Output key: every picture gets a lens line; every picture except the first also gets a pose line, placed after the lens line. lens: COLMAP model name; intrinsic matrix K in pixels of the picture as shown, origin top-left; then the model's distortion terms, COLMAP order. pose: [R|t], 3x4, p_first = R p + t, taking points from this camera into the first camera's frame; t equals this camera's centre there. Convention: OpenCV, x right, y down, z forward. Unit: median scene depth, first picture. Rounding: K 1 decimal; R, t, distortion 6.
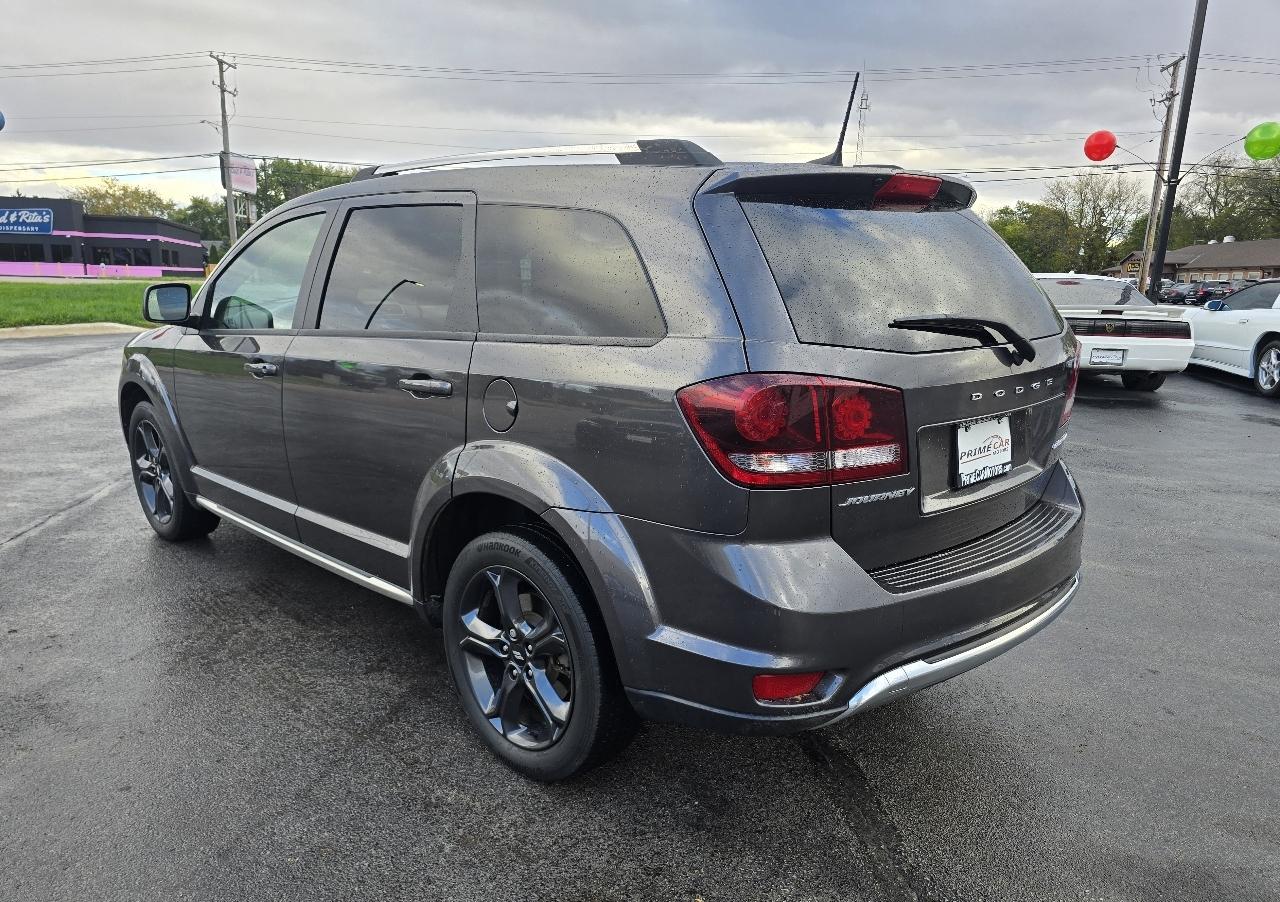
lens RADIAL K [[990.4, 0, 549.2], [0, 990.4, 510.6], [0, 0, 1]] dist [0.031286, -0.007380]
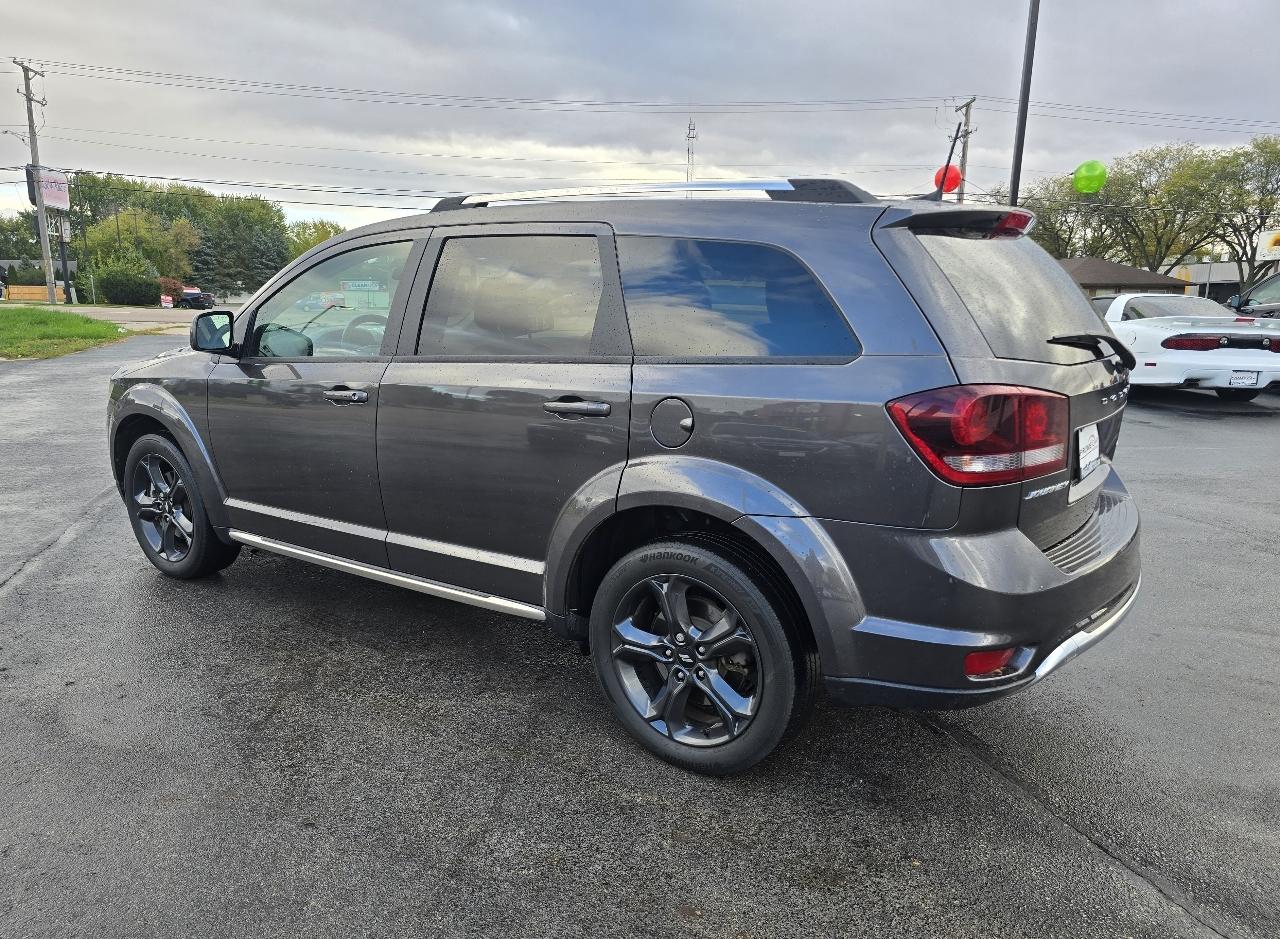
lens RADIAL K [[1004.5, 0, 546.2], [0, 1004.5, 500.3], [0, 0, 1]] dist [0.042296, -0.010473]
pose [[0.979770, -0.048052, 0.194270, -0.366417], [0.054012, 0.998215, -0.025496, -0.002727], [-0.192698, 0.035473, 0.980617, -0.029043]]
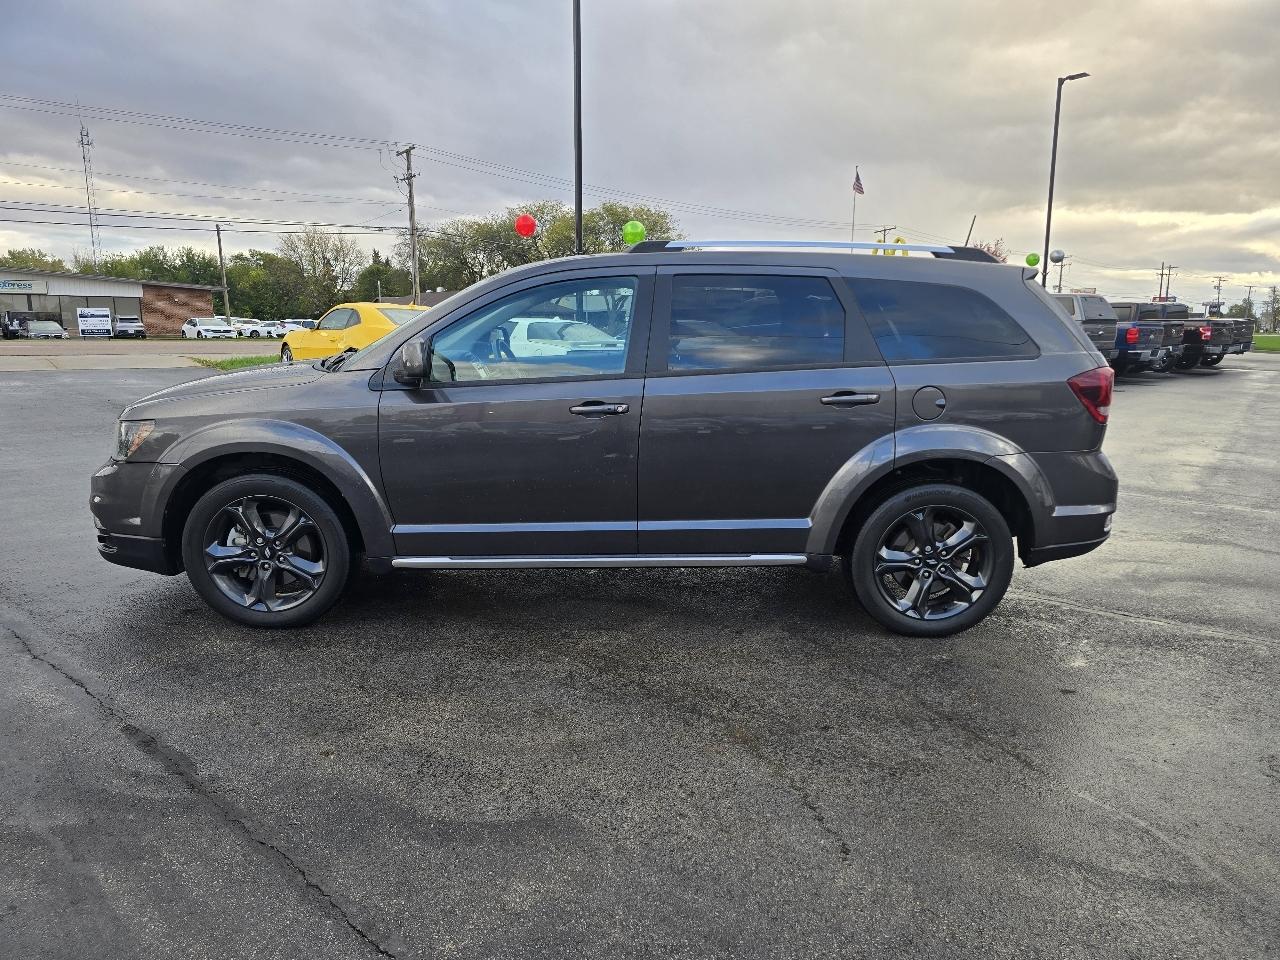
lens RADIAL K [[1049.3, 0, 570.2], [0, 1049.3, 485.9], [0, 0, 1]] dist [0.094384, -0.107626]
pose [[0.602648, -0.135925, 0.786346, -1.628155], [0.191768, 0.981179, 0.022634, -0.116112], [-0.774623, 0.137156, 0.617372, 0.379177]]
